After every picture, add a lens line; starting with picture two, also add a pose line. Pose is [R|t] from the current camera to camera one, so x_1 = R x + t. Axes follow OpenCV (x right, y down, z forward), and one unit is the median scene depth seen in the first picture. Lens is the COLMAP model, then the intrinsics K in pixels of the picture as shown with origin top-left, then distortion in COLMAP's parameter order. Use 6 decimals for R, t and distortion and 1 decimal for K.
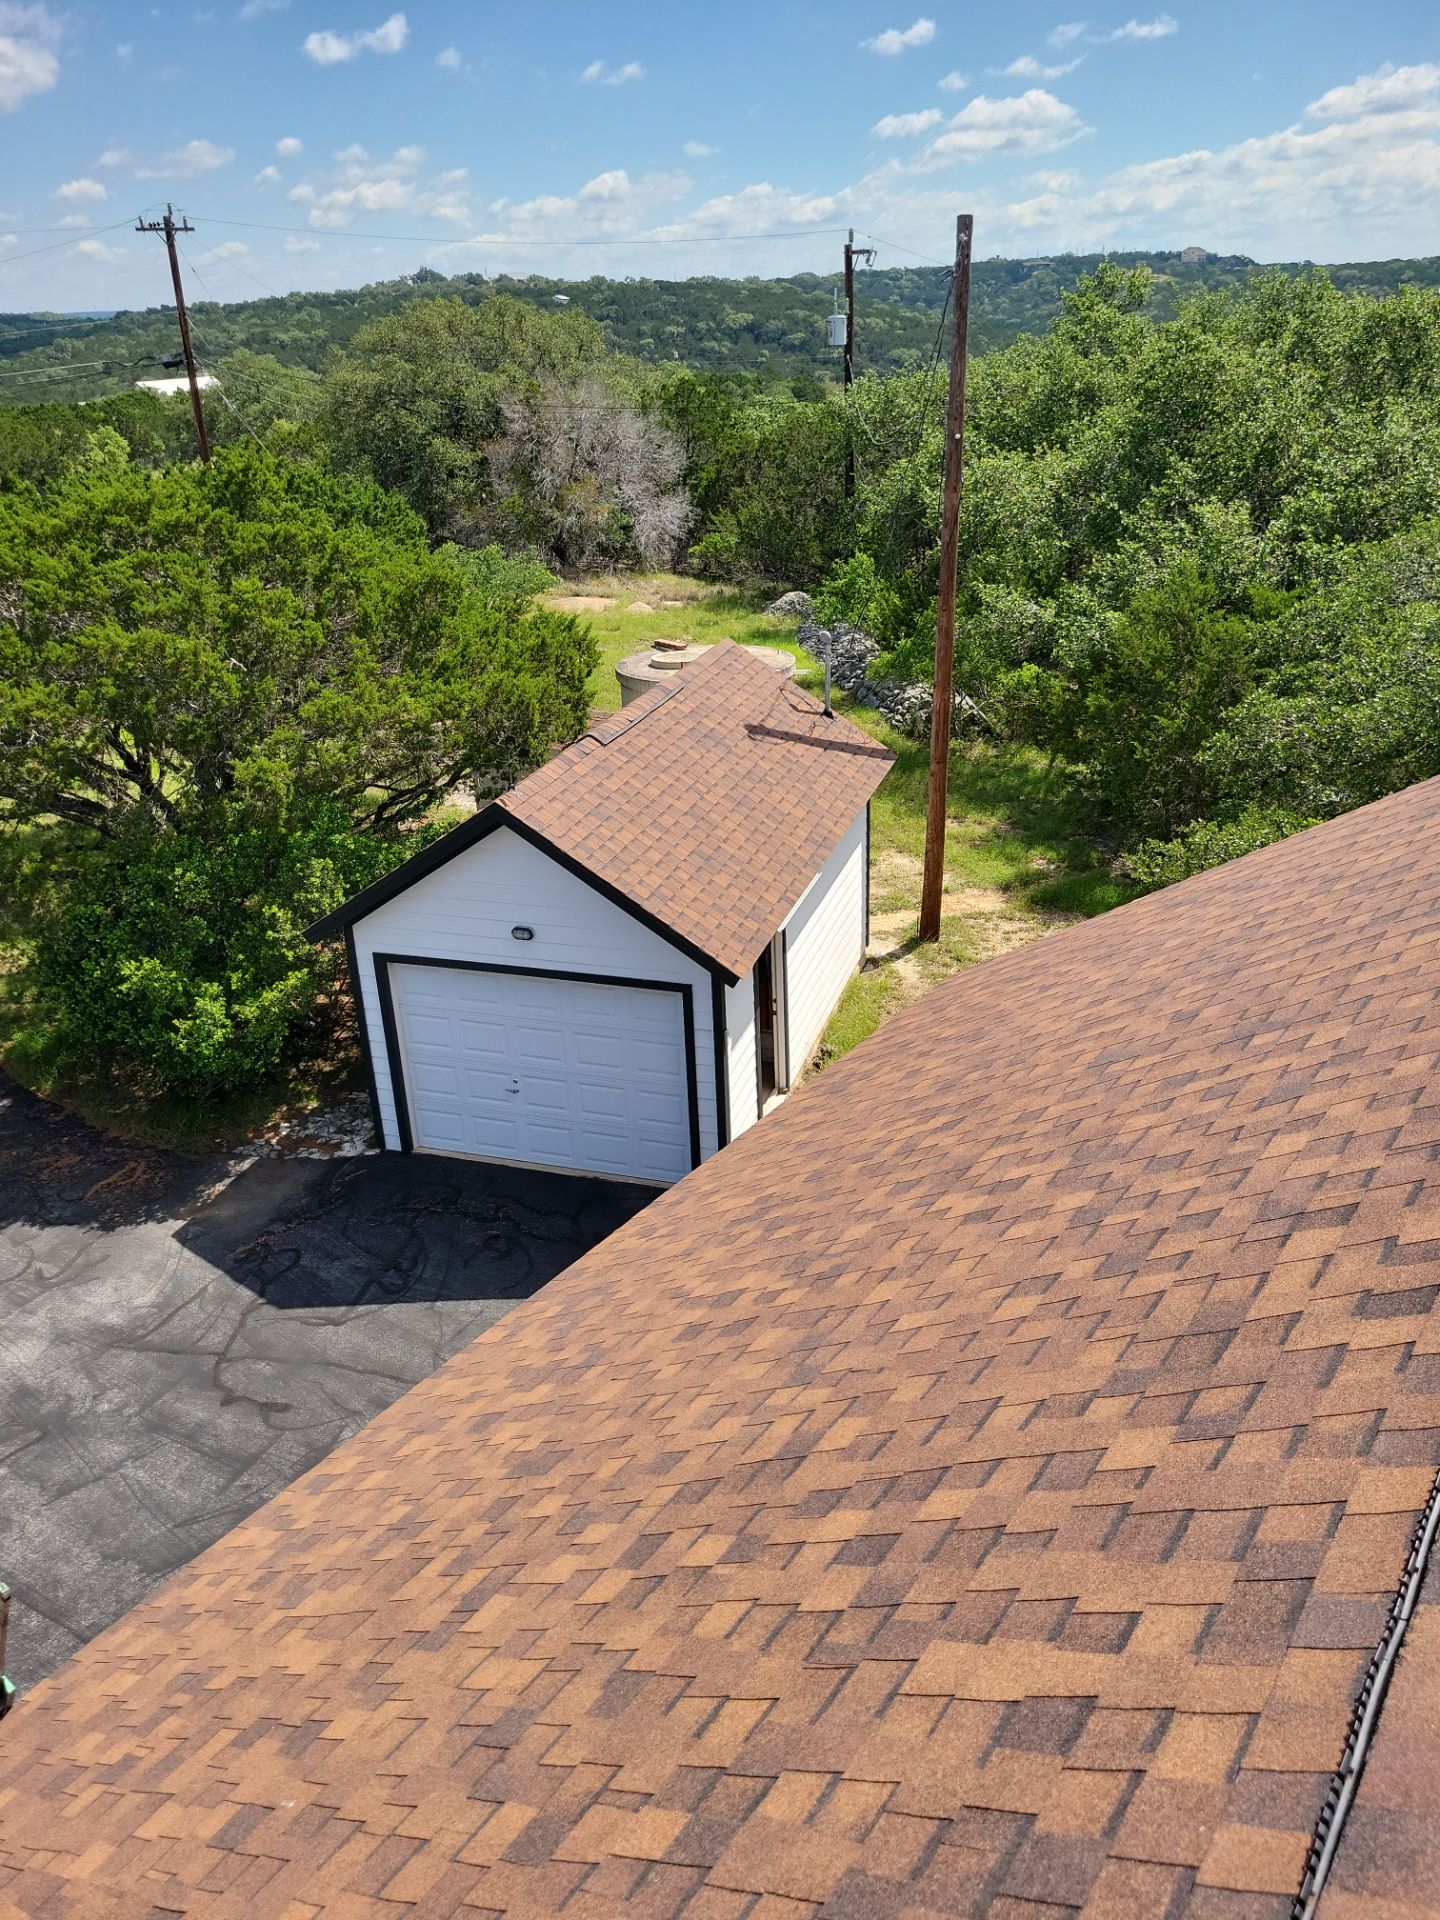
lens RADIAL K [[1345.5, 0, 729.8], [0, 1345.5, 977.5], [0, 0, 1]] dist [0.045882, -0.037883]
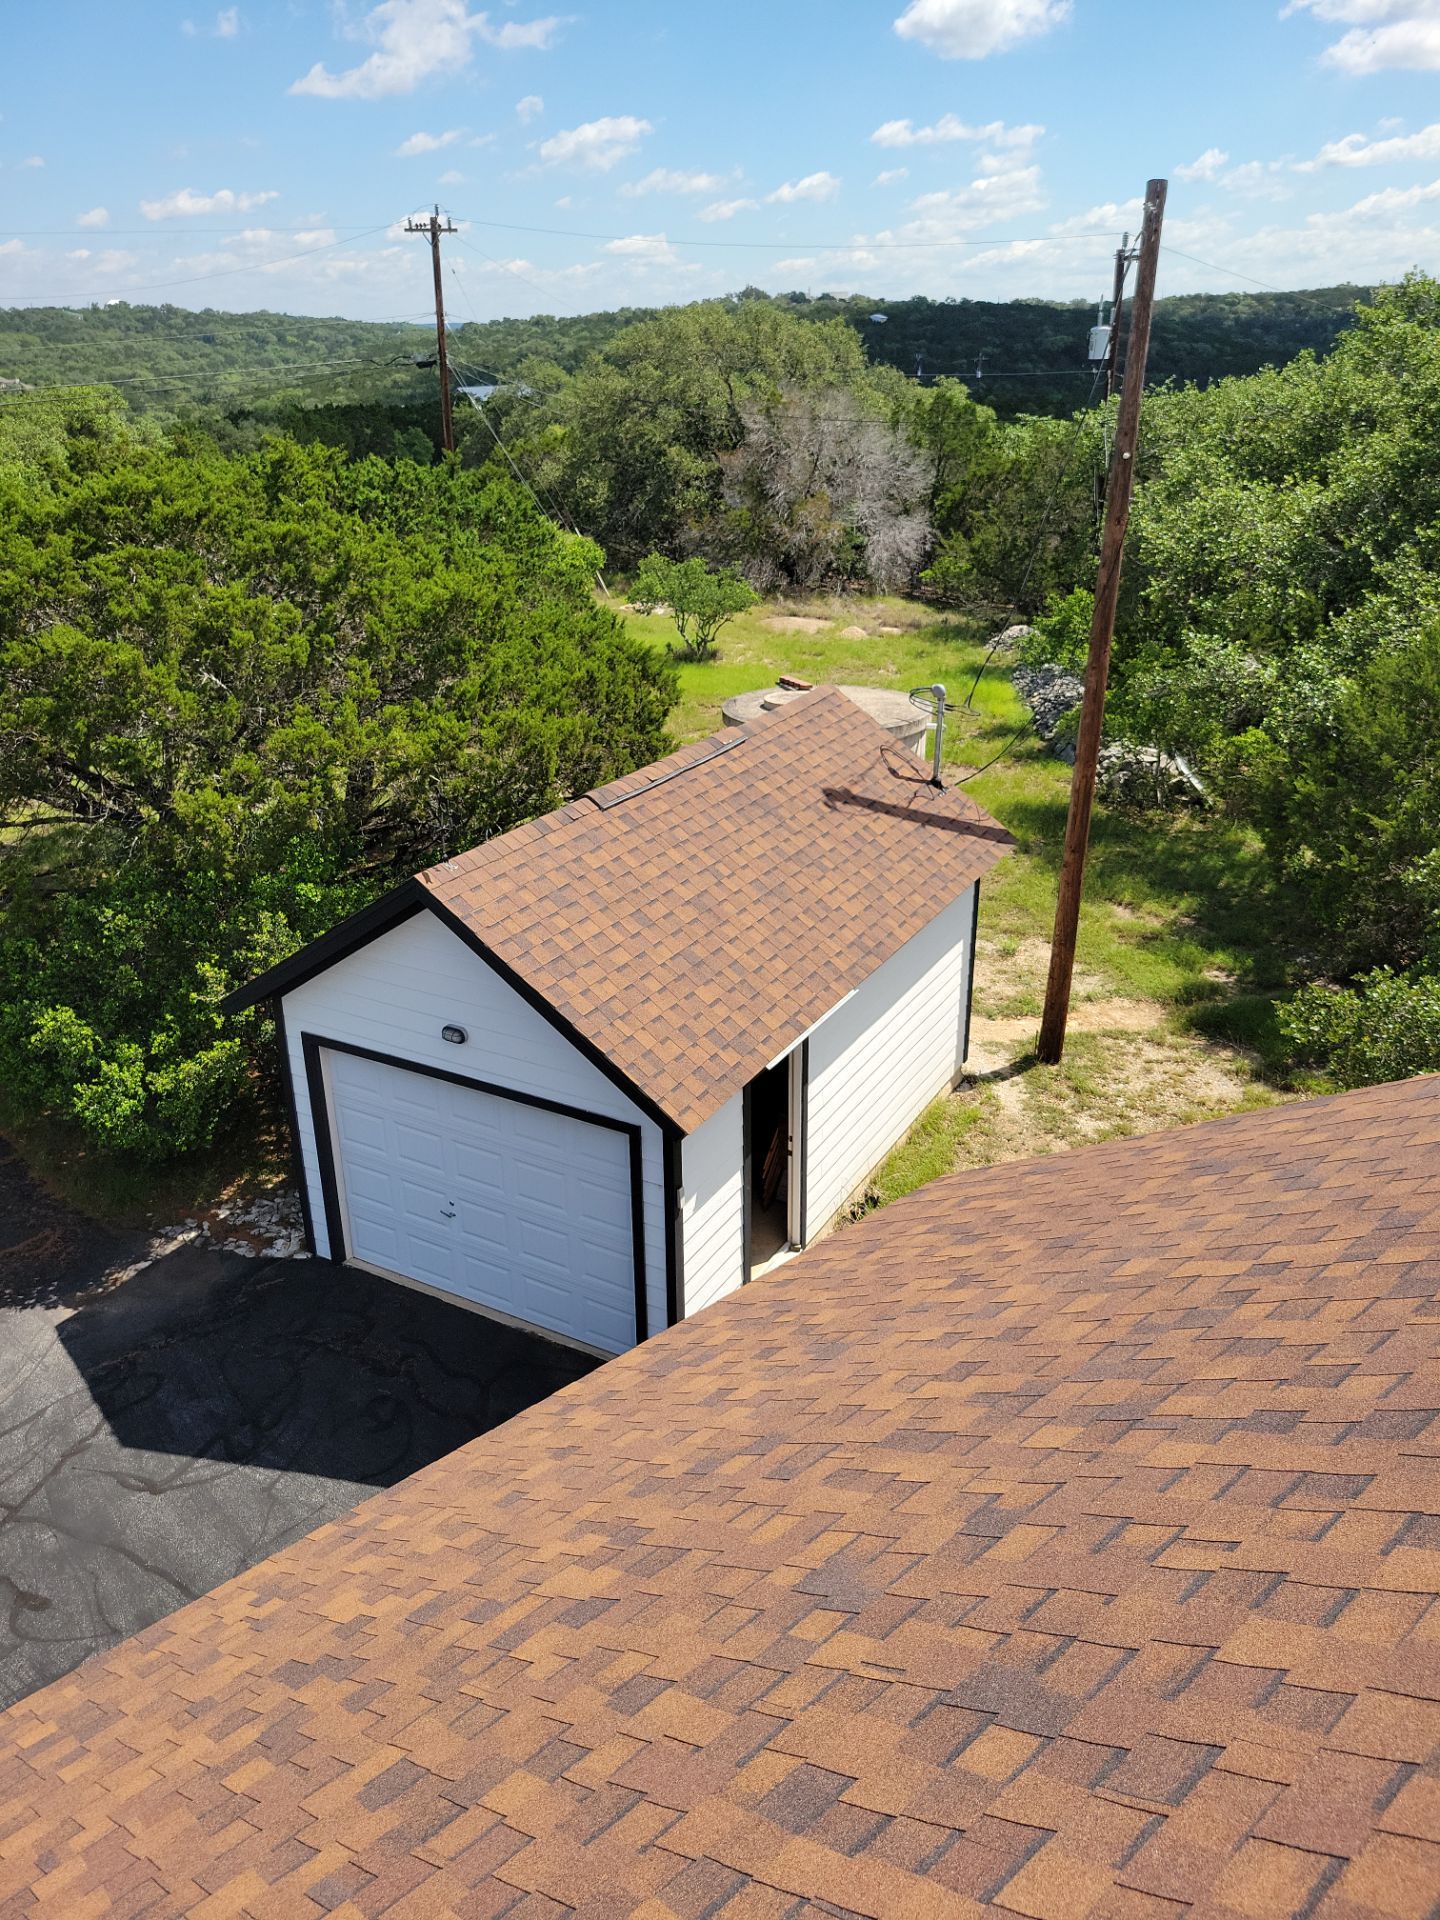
lens RADIAL K [[1345.5, 0, 729.8], [0, 1345.5, 977.5], [0, 0, 1]] dist [0.045882, -0.037883]
pose [[0.977741, 0.108619, -0.179511, 0.097077], [-0.110673, 0.993856, -0.001440, -0.053802], [0.178252, 0.021275, 0.983755, 0.144171]]
